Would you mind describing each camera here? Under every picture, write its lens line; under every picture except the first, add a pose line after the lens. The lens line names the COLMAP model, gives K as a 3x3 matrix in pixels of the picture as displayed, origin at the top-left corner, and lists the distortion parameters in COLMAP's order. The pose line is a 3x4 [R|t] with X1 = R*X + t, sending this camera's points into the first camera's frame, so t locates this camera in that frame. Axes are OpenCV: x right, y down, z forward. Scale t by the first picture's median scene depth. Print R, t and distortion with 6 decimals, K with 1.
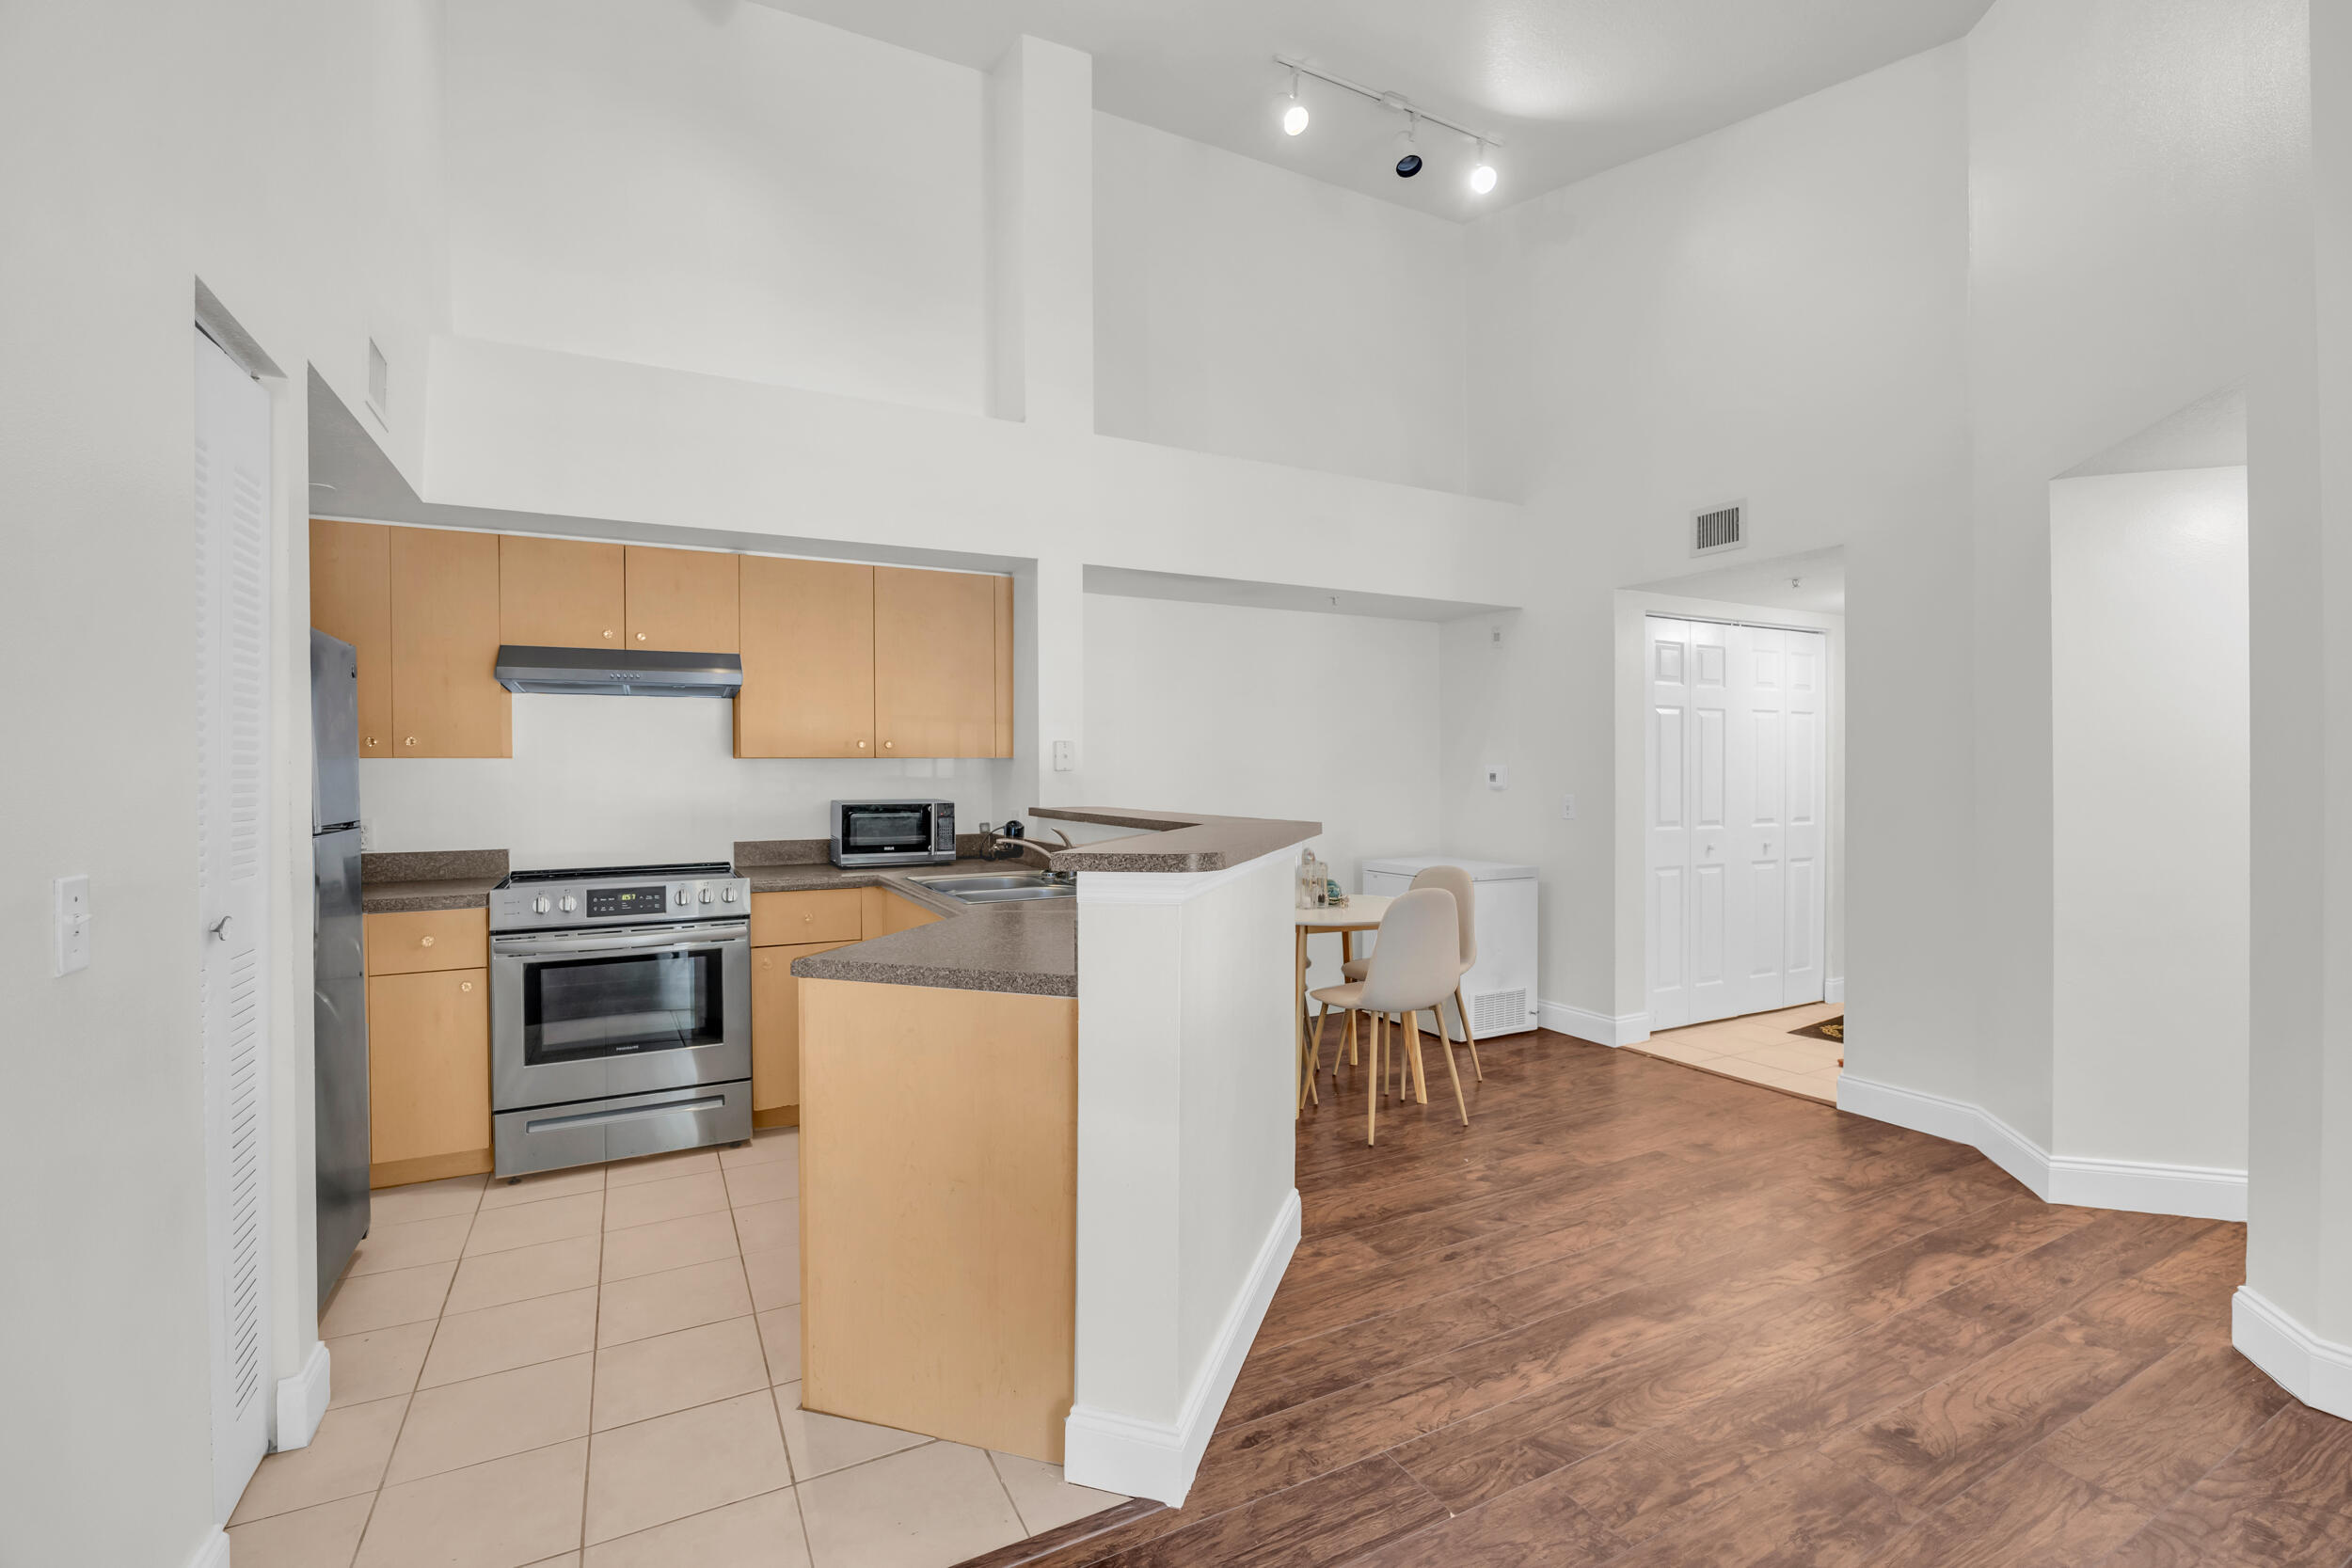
lens RADIAL K [[1020.8, 0, 1171.3], [0, 1020.8, 781.3], [0, 0, 1]] dist [-0.017996, 0.001137]
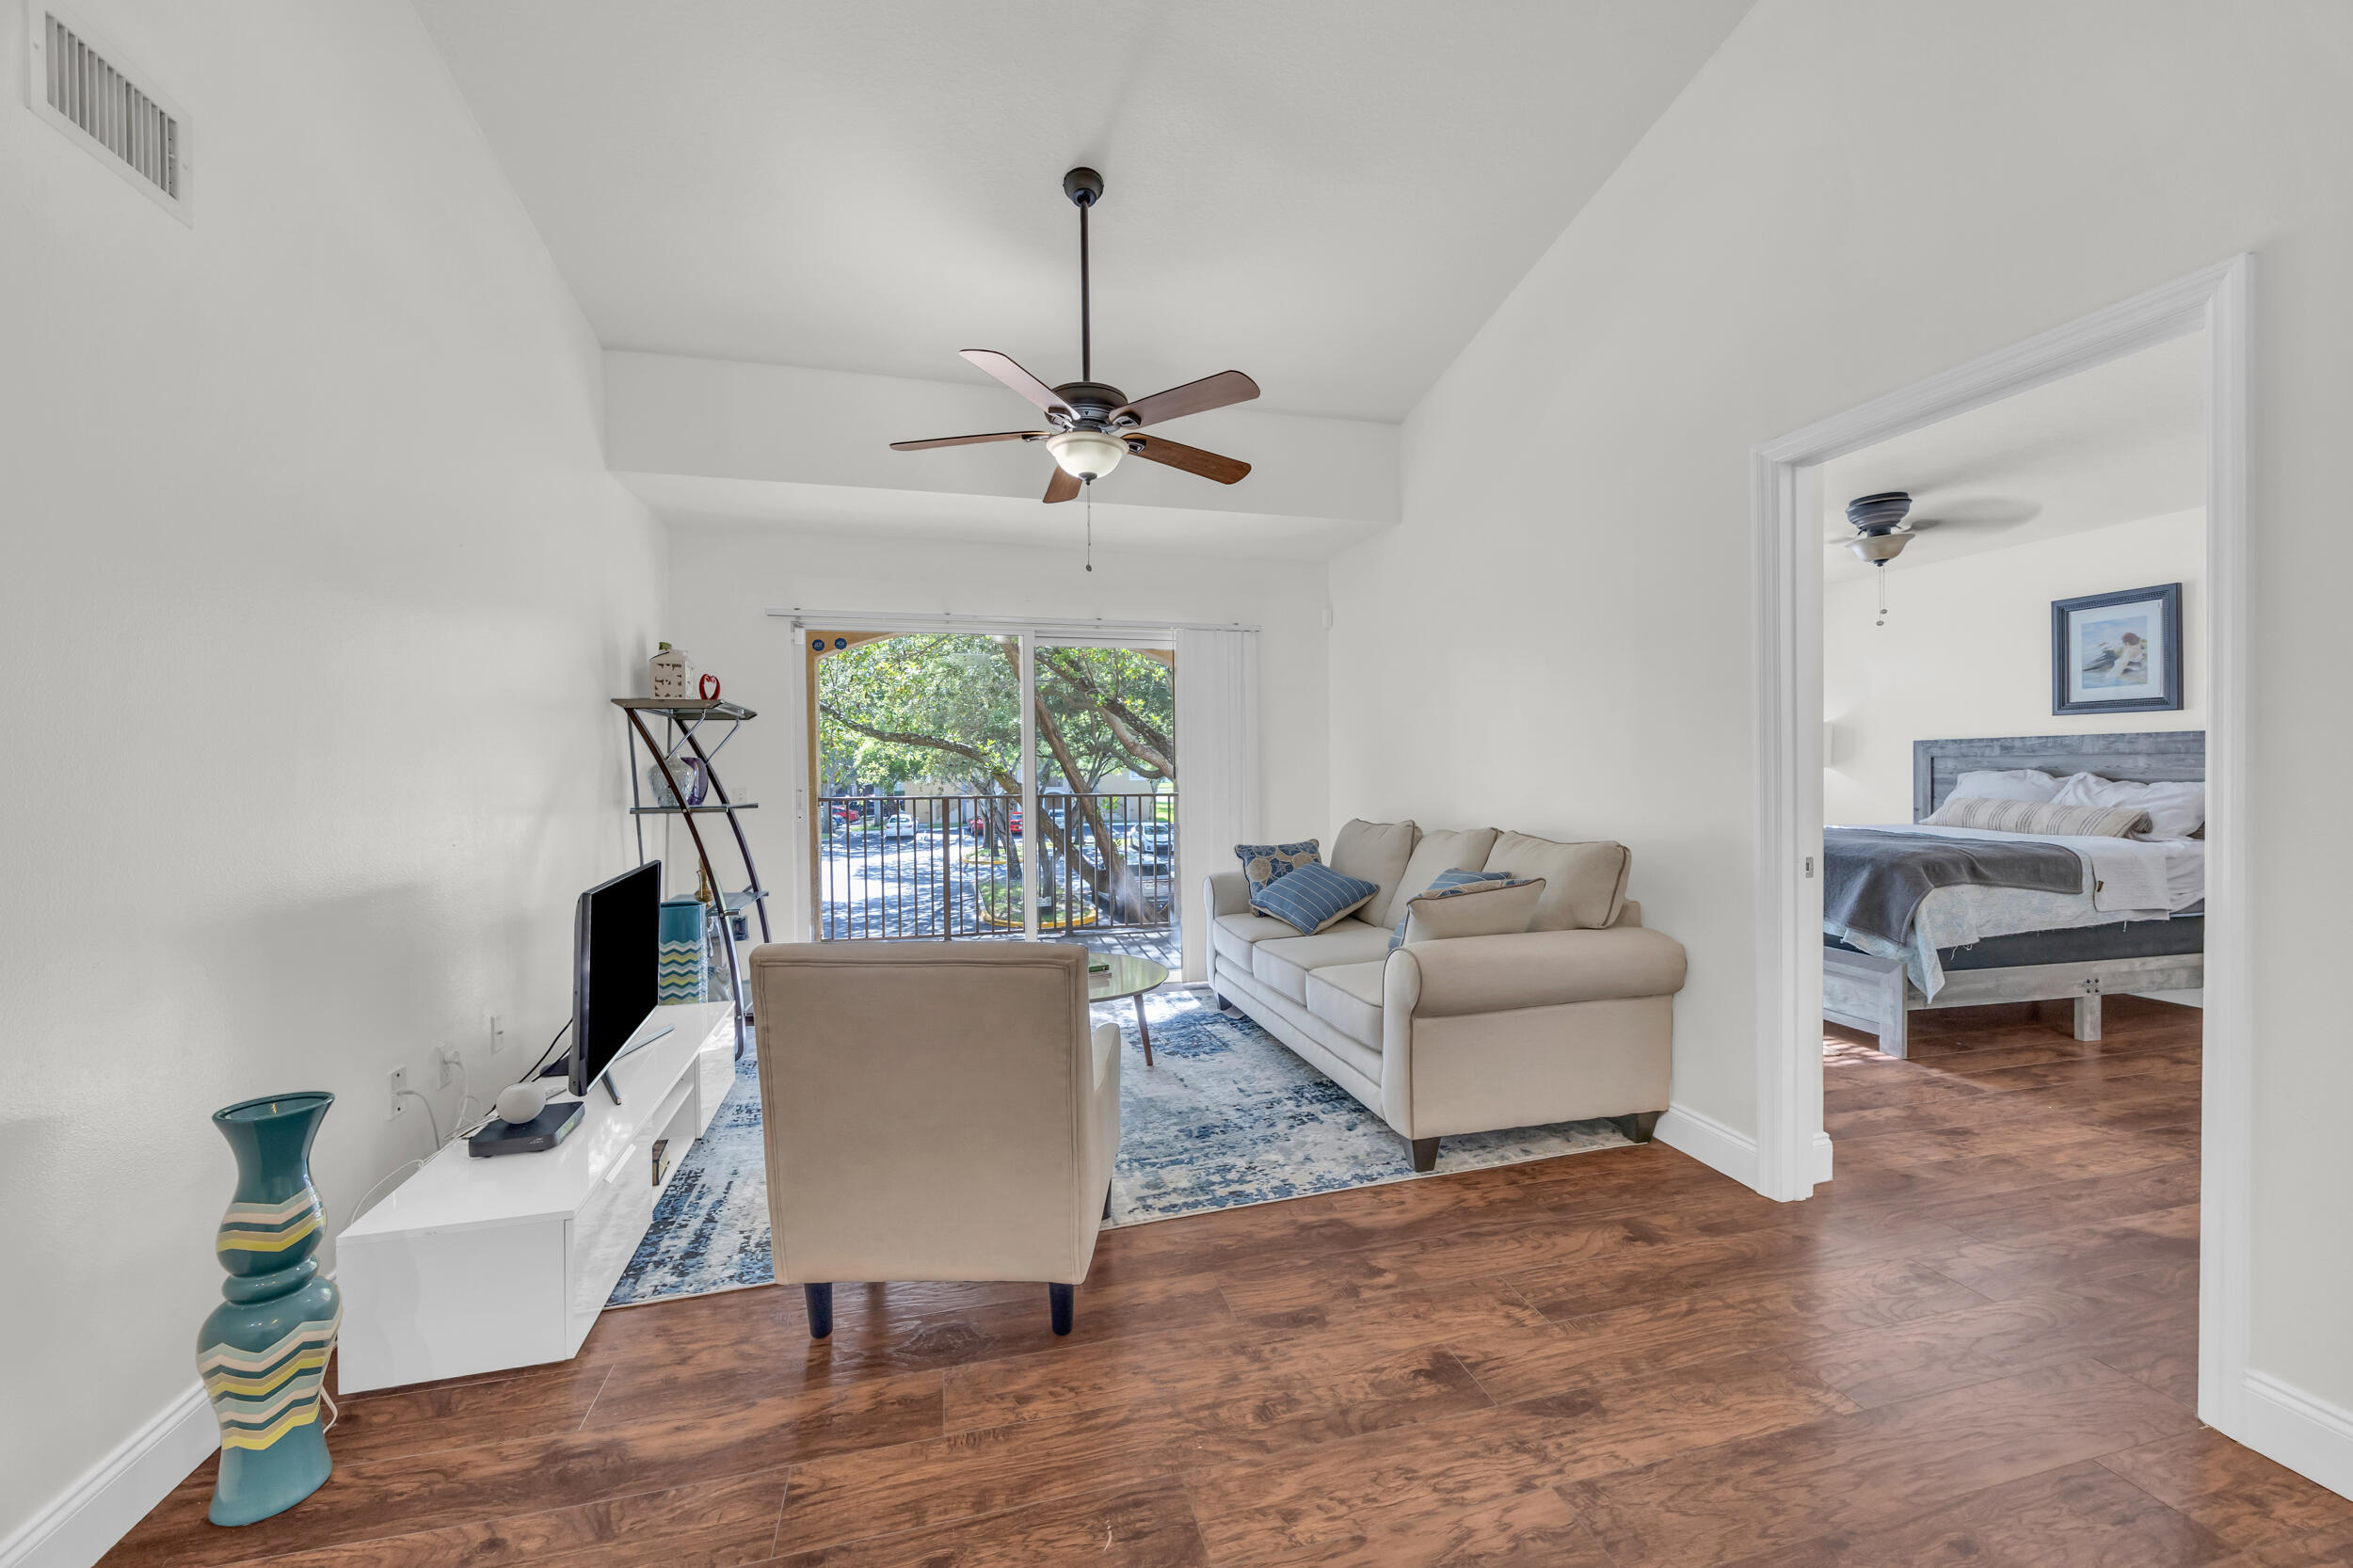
lens RADIAL K [[905.1, 0, 1174.4], [0, 905.1, 783.0], [0, 0, 1]] dist [-0.001933, -0.000099]
pose [[-0.975136, 0.010445, 0.221362, 0.213289], [0.015747, 0.999630, 0.022200, 0.013326], [-0.221048, 0.025133, -0.974939, 0.832882]]
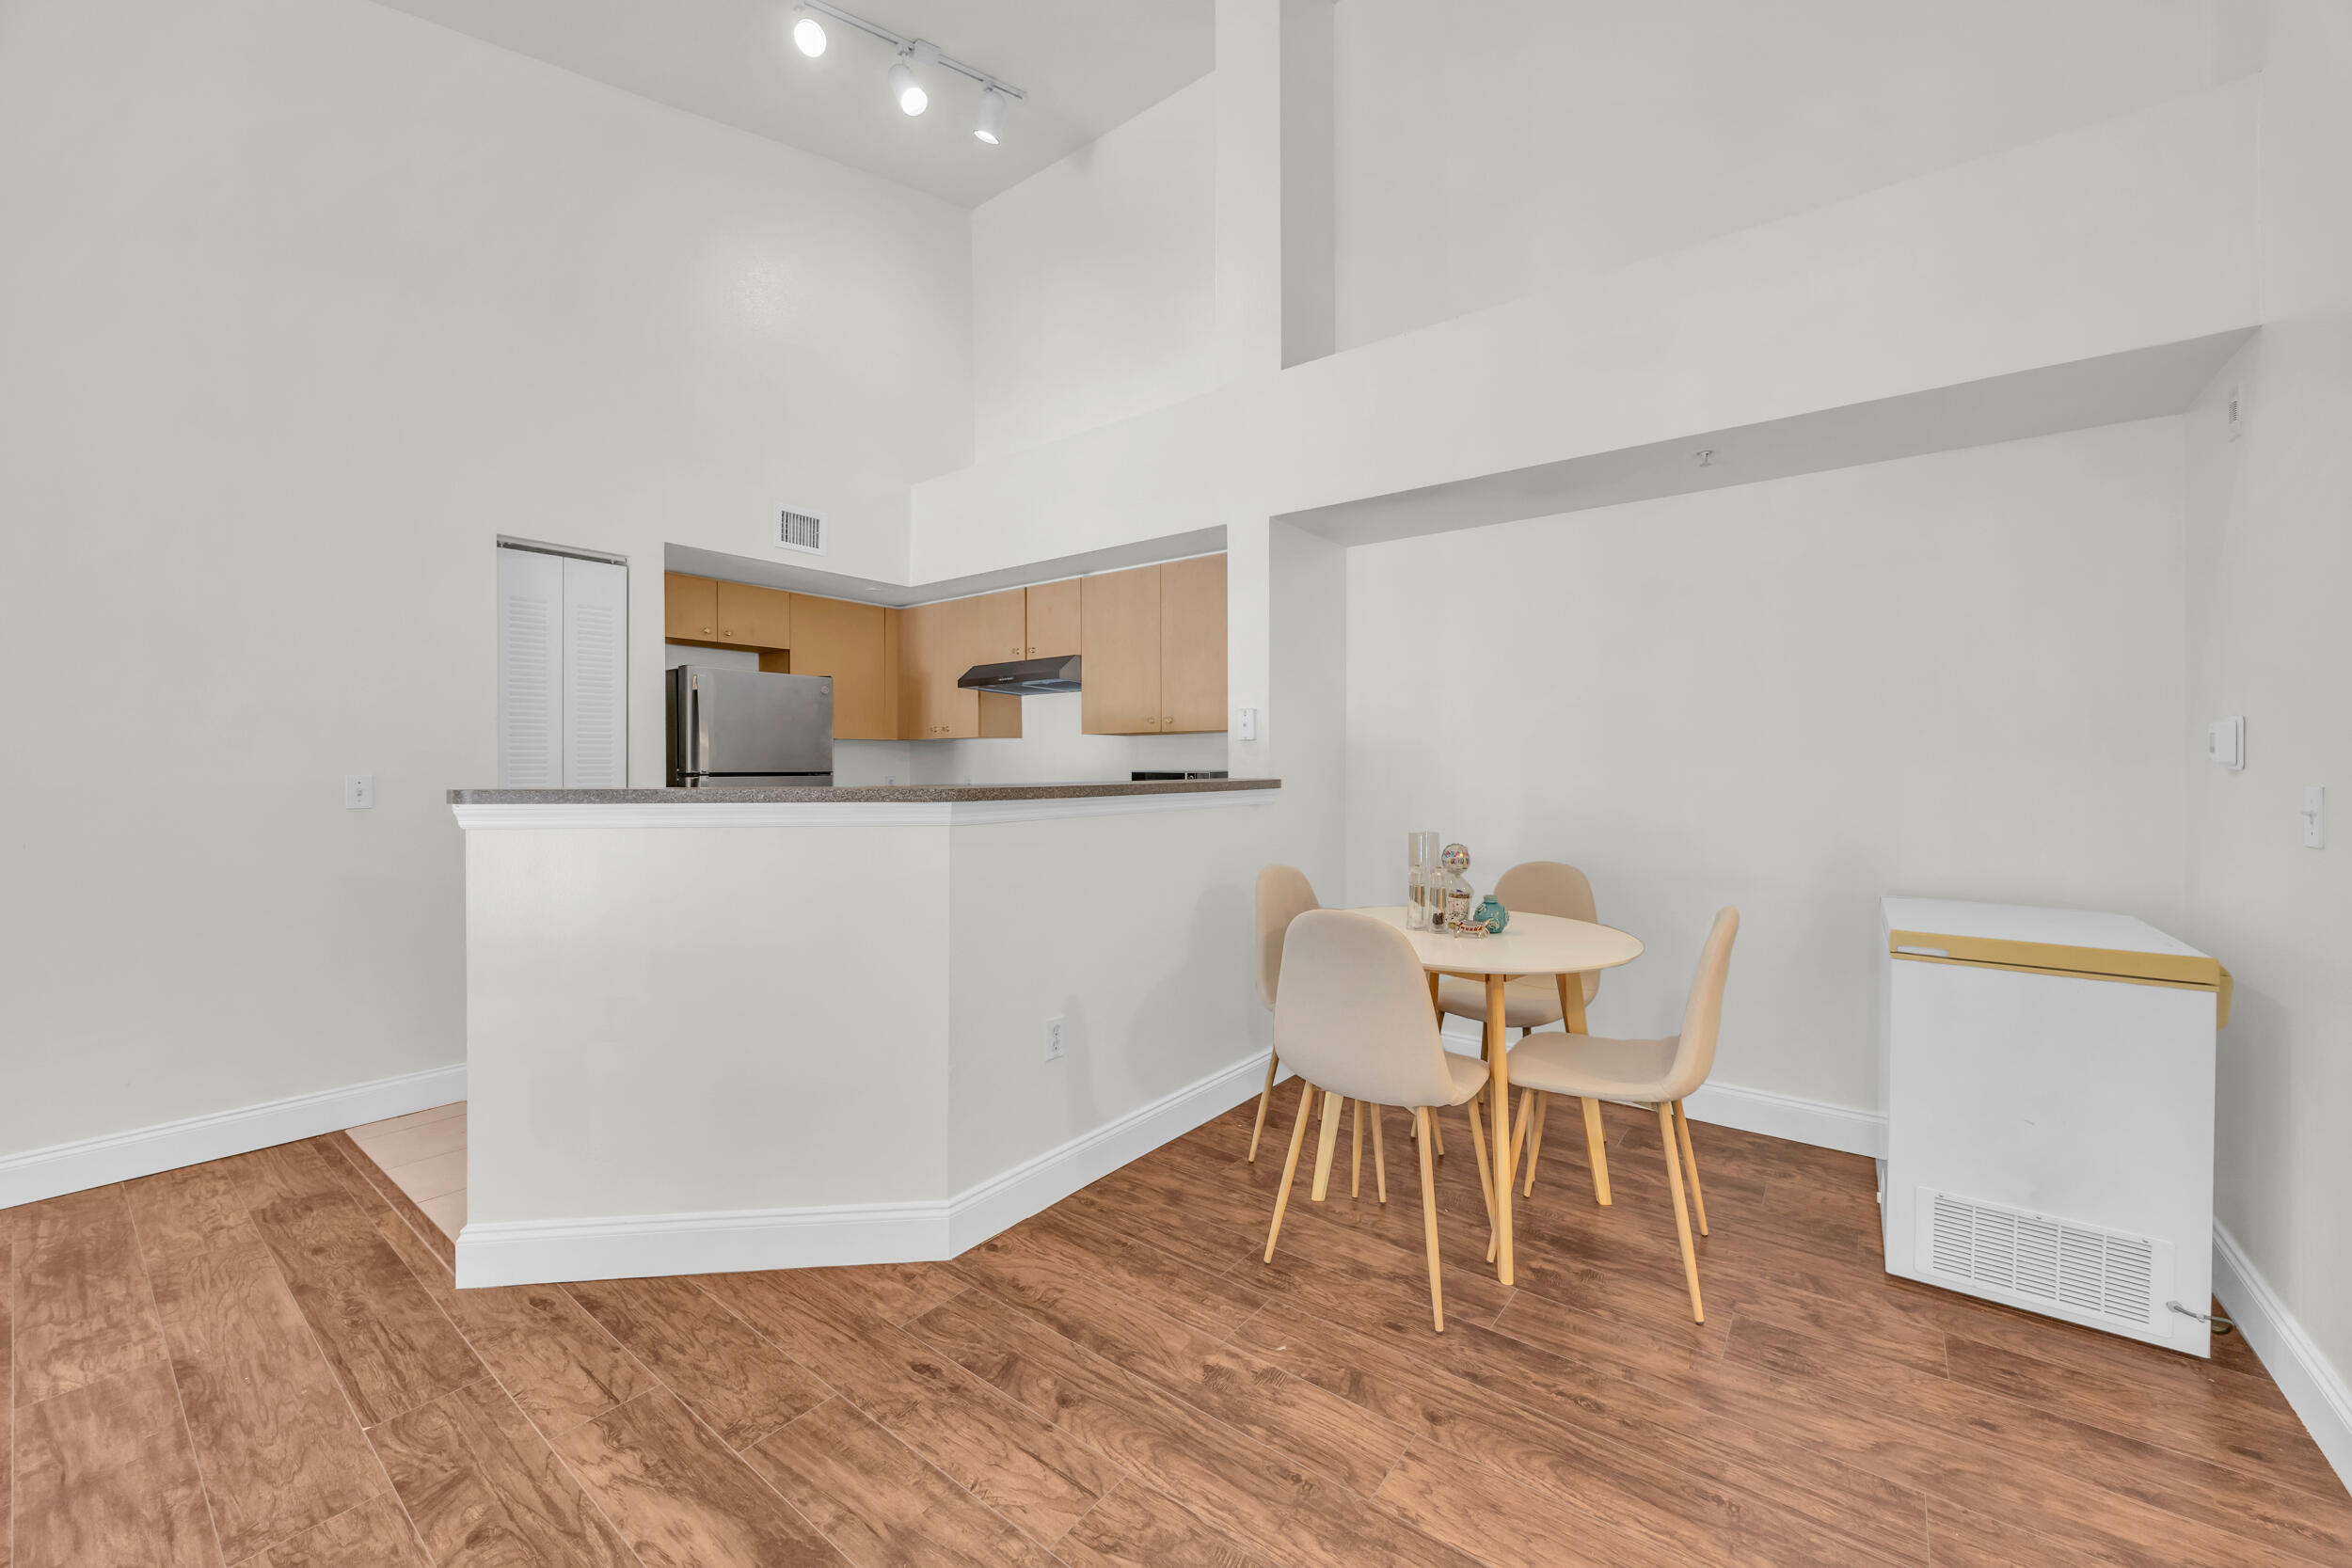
lens RADIAL K [[904.7, 0, 1169.4], [0, 904.7, 768.3], [0, 0, 1]] dist [-0.001933, -0.000099]
pose [[0.420319, 0.008005, -0.907341, 0.893264], [-0.010308, 0.999939, 0.004047, 0.018478], [0.907318, 0.007652, 0.420376, 0.824359]]
